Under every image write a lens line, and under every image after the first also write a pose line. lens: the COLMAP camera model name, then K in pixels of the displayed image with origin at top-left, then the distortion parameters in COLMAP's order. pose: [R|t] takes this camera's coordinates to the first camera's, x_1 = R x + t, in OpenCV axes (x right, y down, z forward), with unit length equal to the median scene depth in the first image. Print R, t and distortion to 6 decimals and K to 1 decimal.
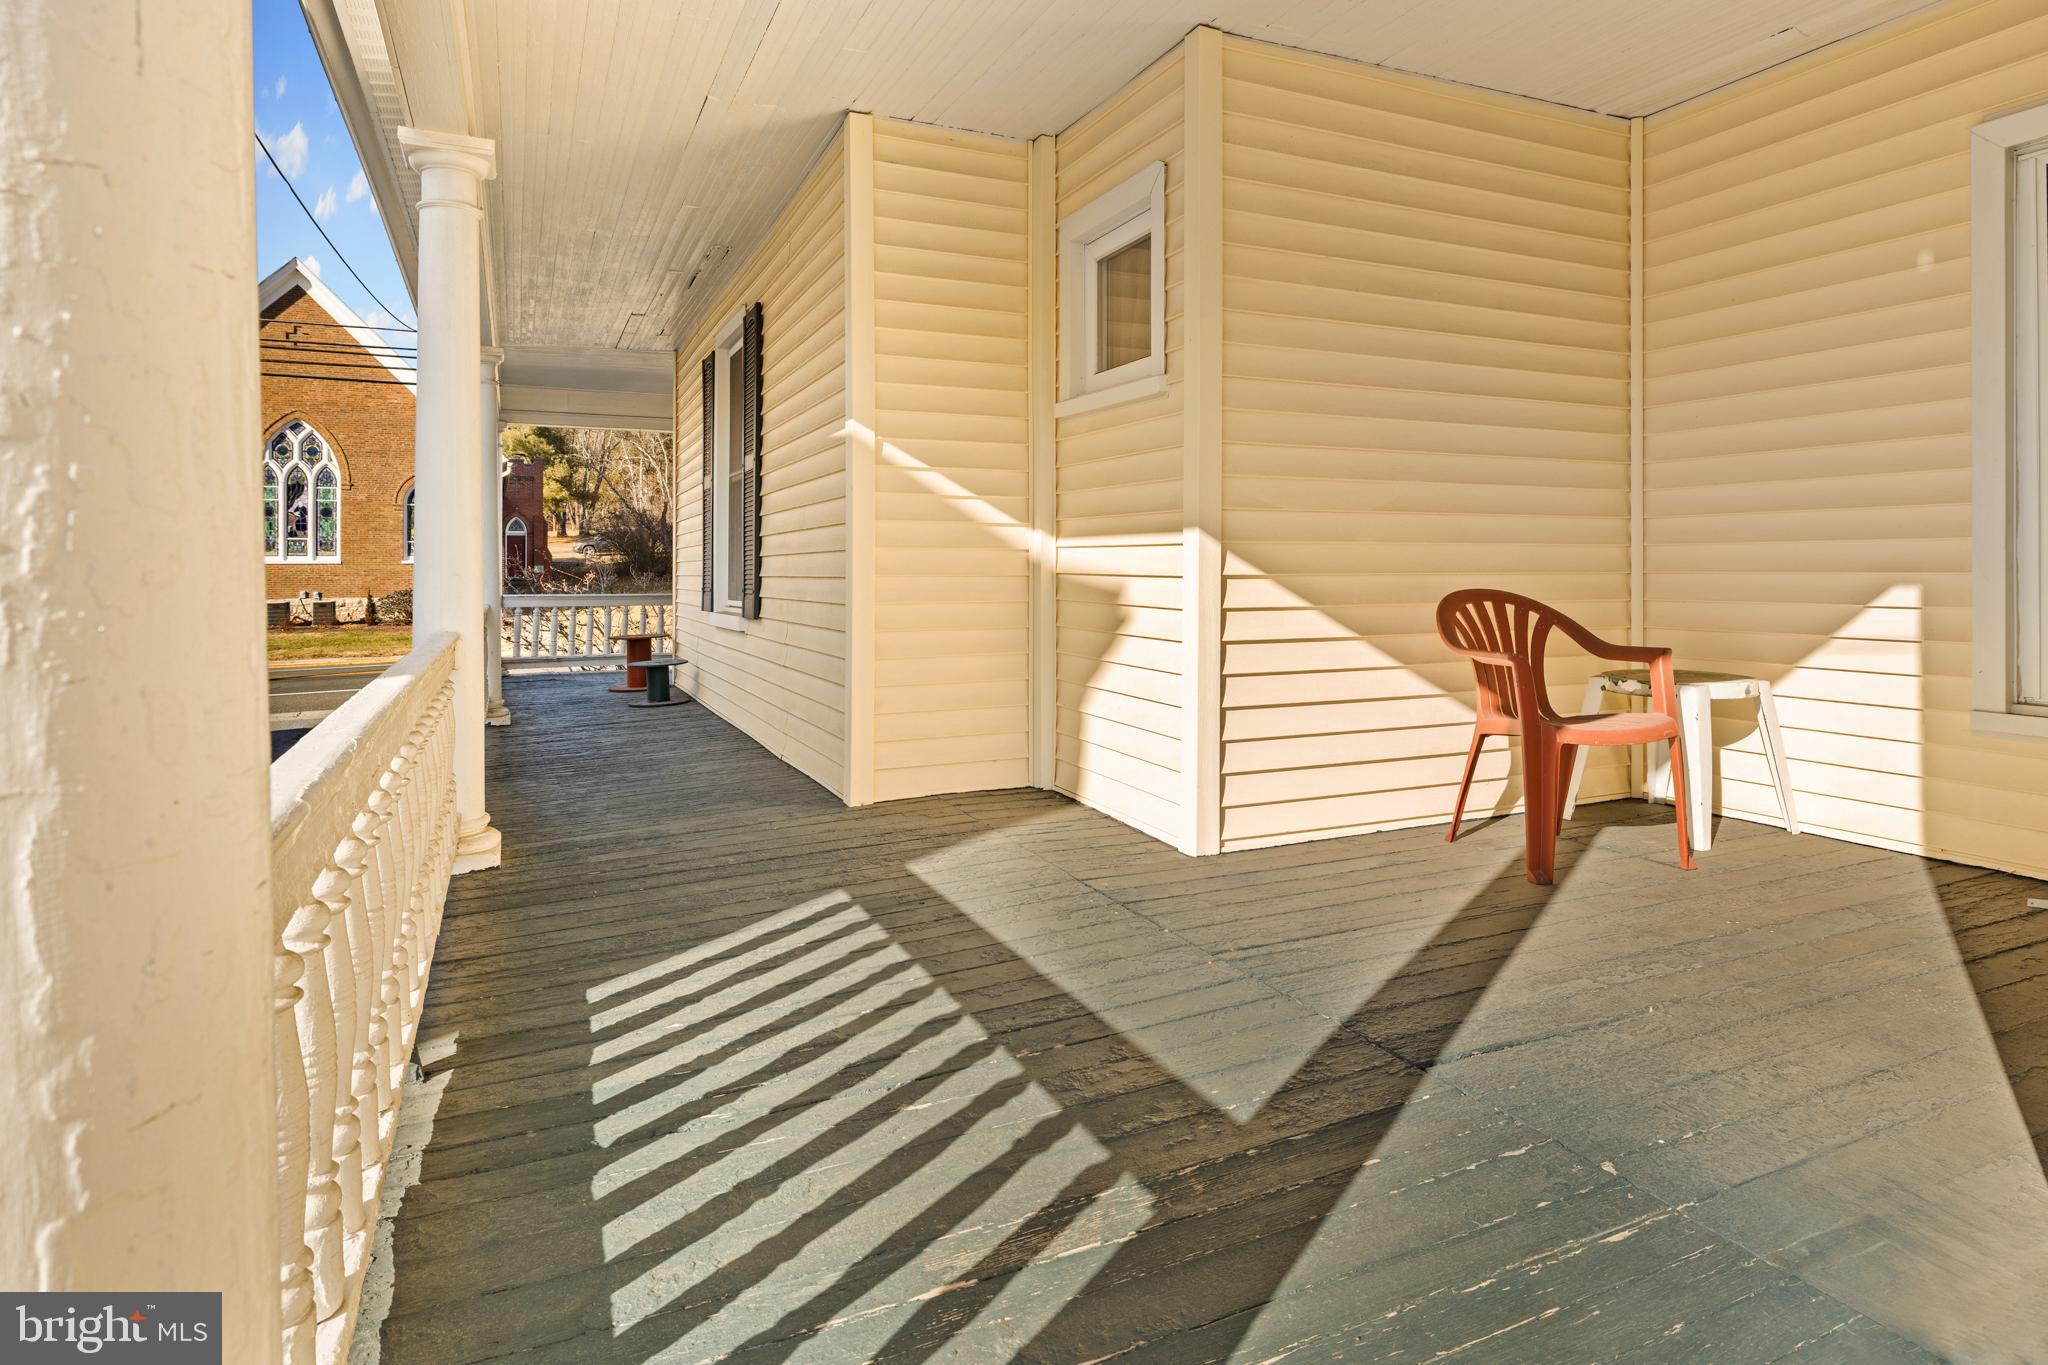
lens RADIAL K [[1099.9, 0, 985.6], [0, 1099.9, 582.4], [0, 0, 1]] dist [-0.000150, -0.000031]
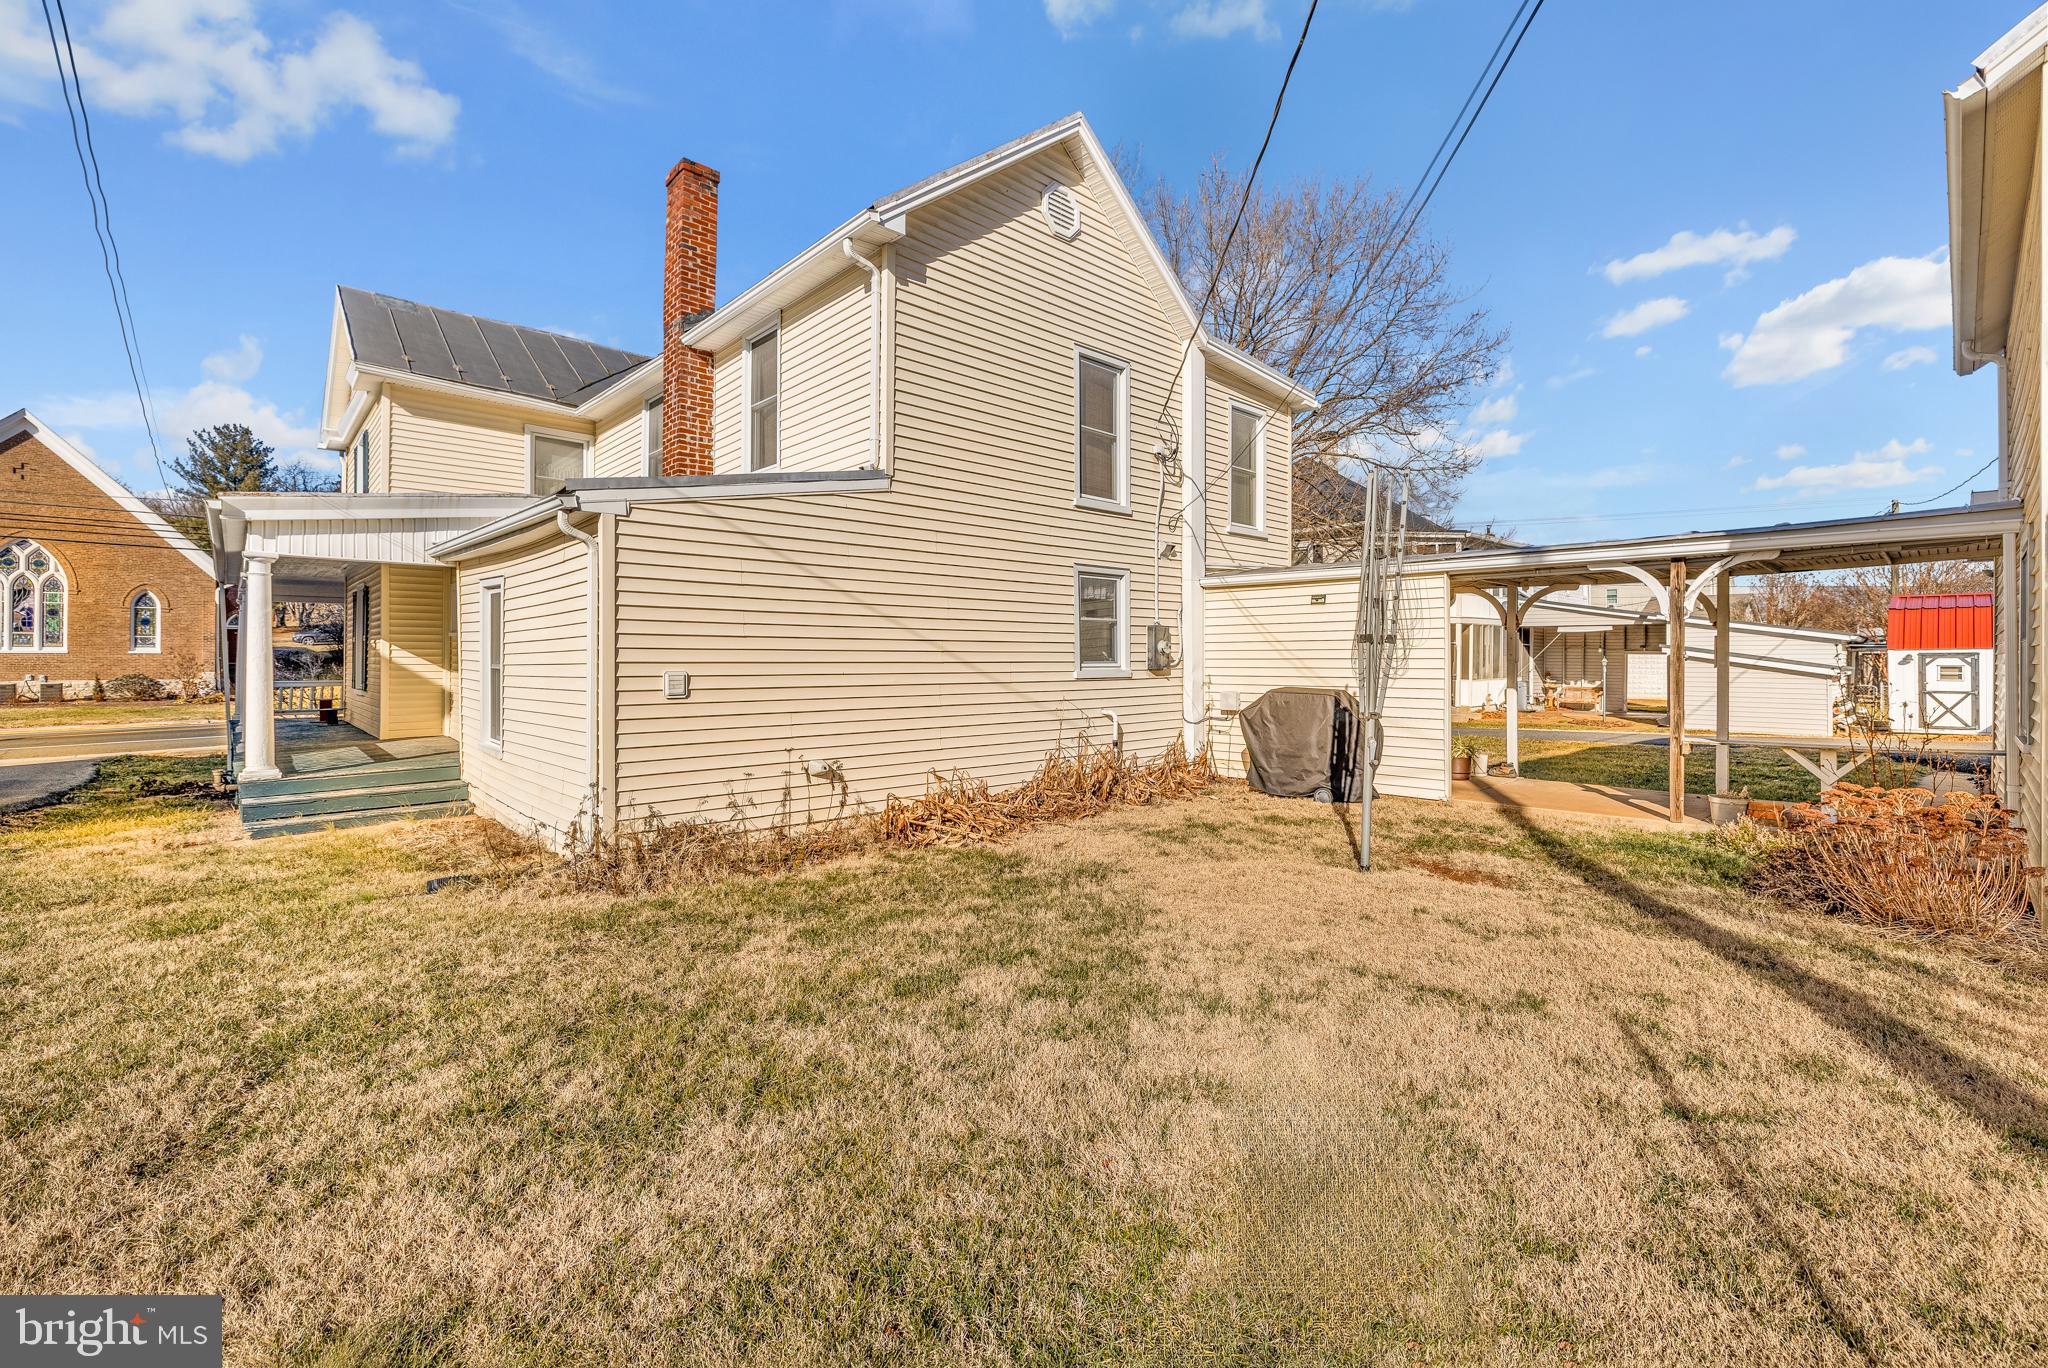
lens RADIAL K [[878.1, 0, 1026.6], [0, 878.1, 665.8], [0, 0, 1]] dist [-0.000669, -0.000082]
pose [[0.943465, 0.005158, 0.331431, 0.118819], [-0.005135, 0.999986, -0.000945, -0.007271], [-0.331431, -0.000810, 0.943479, -0.316134]]
